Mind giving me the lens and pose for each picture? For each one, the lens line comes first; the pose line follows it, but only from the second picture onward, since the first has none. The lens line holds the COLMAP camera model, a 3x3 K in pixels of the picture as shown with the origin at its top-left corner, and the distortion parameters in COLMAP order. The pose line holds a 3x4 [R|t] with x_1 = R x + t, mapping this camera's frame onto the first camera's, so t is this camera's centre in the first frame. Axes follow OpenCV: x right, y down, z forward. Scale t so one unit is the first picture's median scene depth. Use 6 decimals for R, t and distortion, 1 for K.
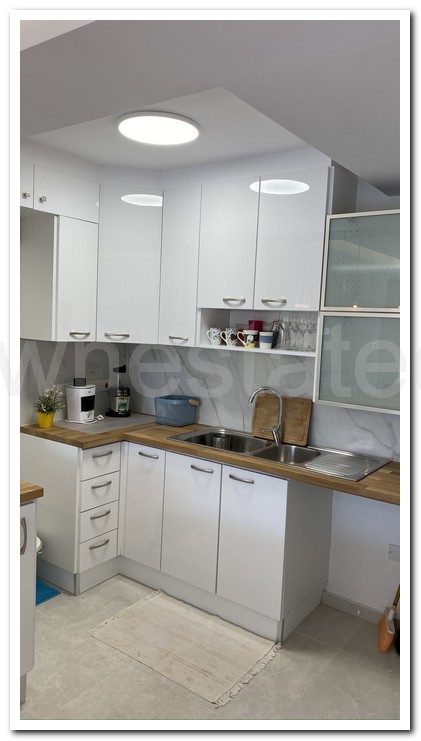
lens RADIAL K [[535.1, 0, 213.9], [0, 535.1, 368.0], [0, 0, 1]] dist [0.121402, -0.217259]
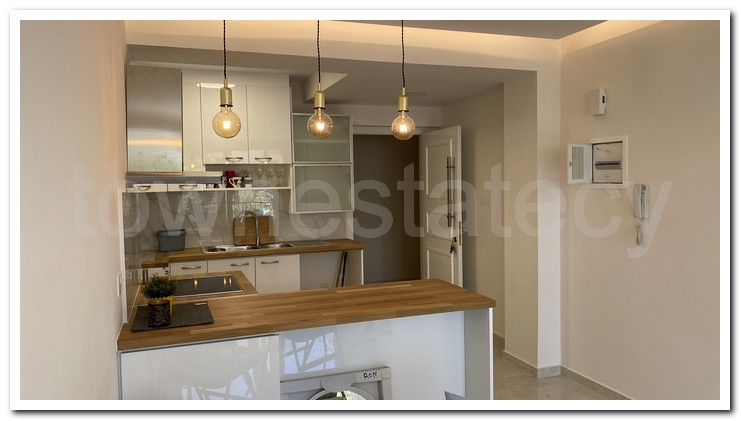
lens RADIAL K [[470.9, 0, 370.5], [0, 470.9, 210.5], [0, 0, 1]] dist [0.045327, -0.046833]
pose [[0.540783, -0.118453, 0.832780, -0.959440], [0.113295, 0.991271, 0.067426, -0.022401], [-0.833497, 0.057887, 0.549483, -0.107367]]
